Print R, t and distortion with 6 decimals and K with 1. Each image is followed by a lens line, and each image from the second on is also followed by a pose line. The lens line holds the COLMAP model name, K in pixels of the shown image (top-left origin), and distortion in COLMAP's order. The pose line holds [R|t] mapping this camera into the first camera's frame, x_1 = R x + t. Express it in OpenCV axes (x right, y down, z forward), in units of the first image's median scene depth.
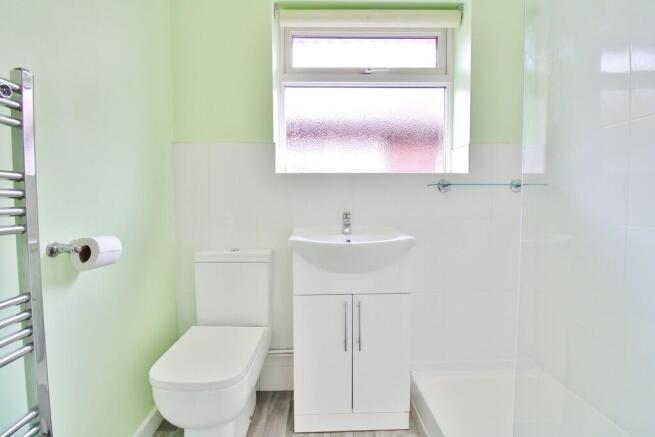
lens RADIAL K [[322.6, 0, 327.5], [0, 322.6, 218.5], [0, 0, 1]] dist [-0.004287, -0.000645]
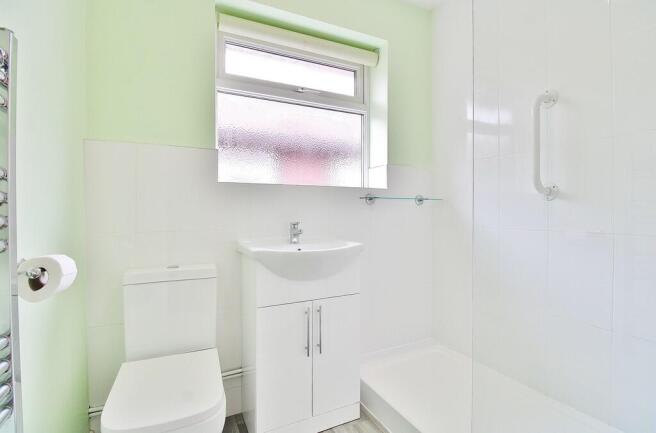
lens RADIAL K [[328.7, 0, 325.7], [0, 328.7, 215.2], [0, 0, 1]] dist [0.004052, -0.000169]
pose [[0.900718, -0.001828, 0.434400, -0.301829], [0.021523, 0.998951, -0.040426, 0.002248], [-0.433870, 0.045762, 0.899813, 0.003944]]
